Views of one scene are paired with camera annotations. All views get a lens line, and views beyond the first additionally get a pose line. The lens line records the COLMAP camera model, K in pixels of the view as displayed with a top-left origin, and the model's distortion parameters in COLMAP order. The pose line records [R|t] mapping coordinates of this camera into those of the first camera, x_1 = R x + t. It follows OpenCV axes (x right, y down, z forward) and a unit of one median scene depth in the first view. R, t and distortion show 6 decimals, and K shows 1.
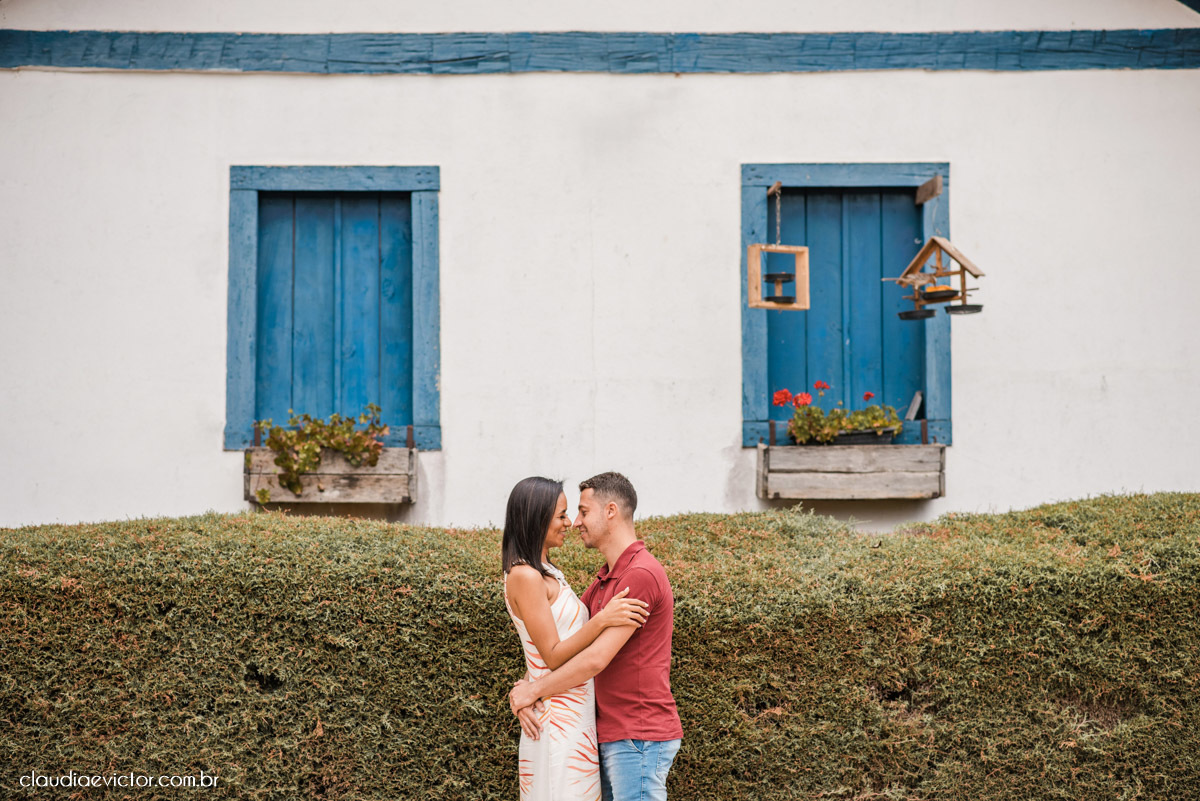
lens RADIAL K [[3178.8, 0, 598.3], [0, 3178.8, 400.1], [0, 0, 1]] dist [0.105051, 0.000000]
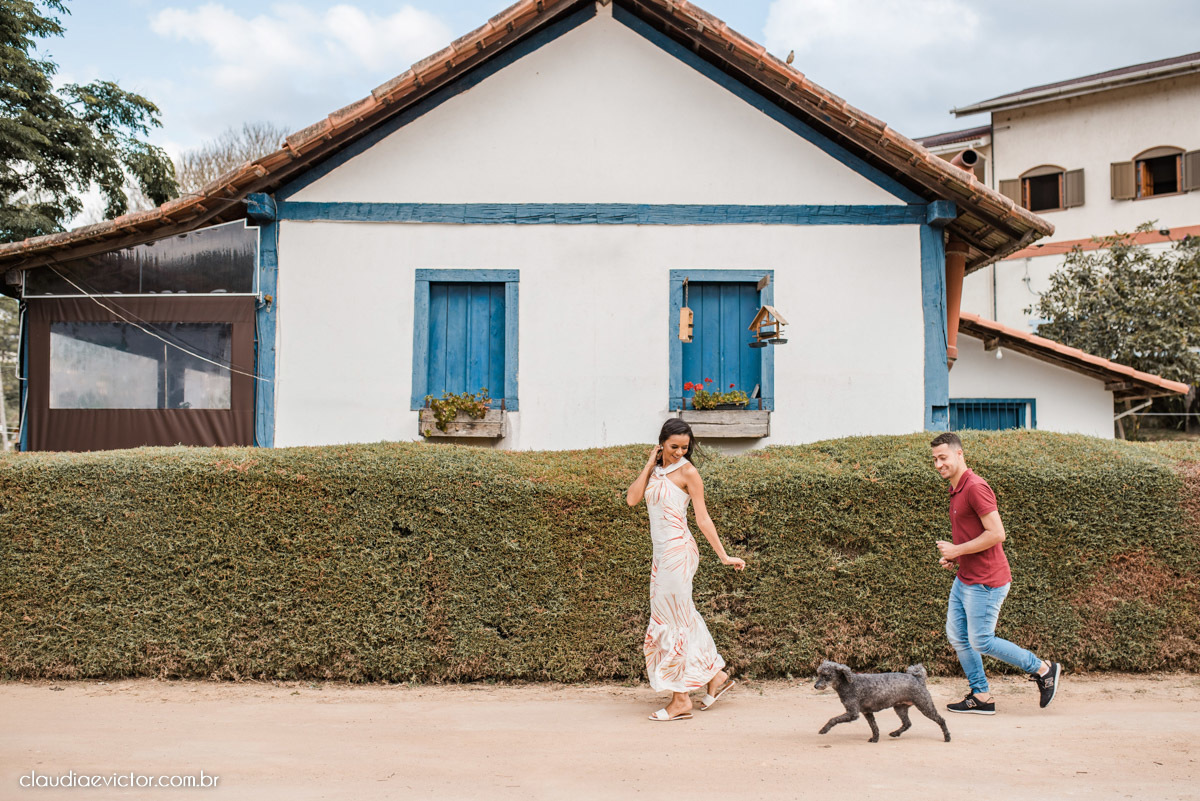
lens RADIAL K [[1181.3, 0, 629.5], [0, 1181.3, 399.7], [0, 0, 1]] dist [-0.033815, 0.000000]
pose [[0.999753, 0.008770, -0.020421, 0.037757], [-0.008787, 0.999961, -0.000741, 0.009040], [0.020414, 0.000920, 0.999791, 0.272527]]
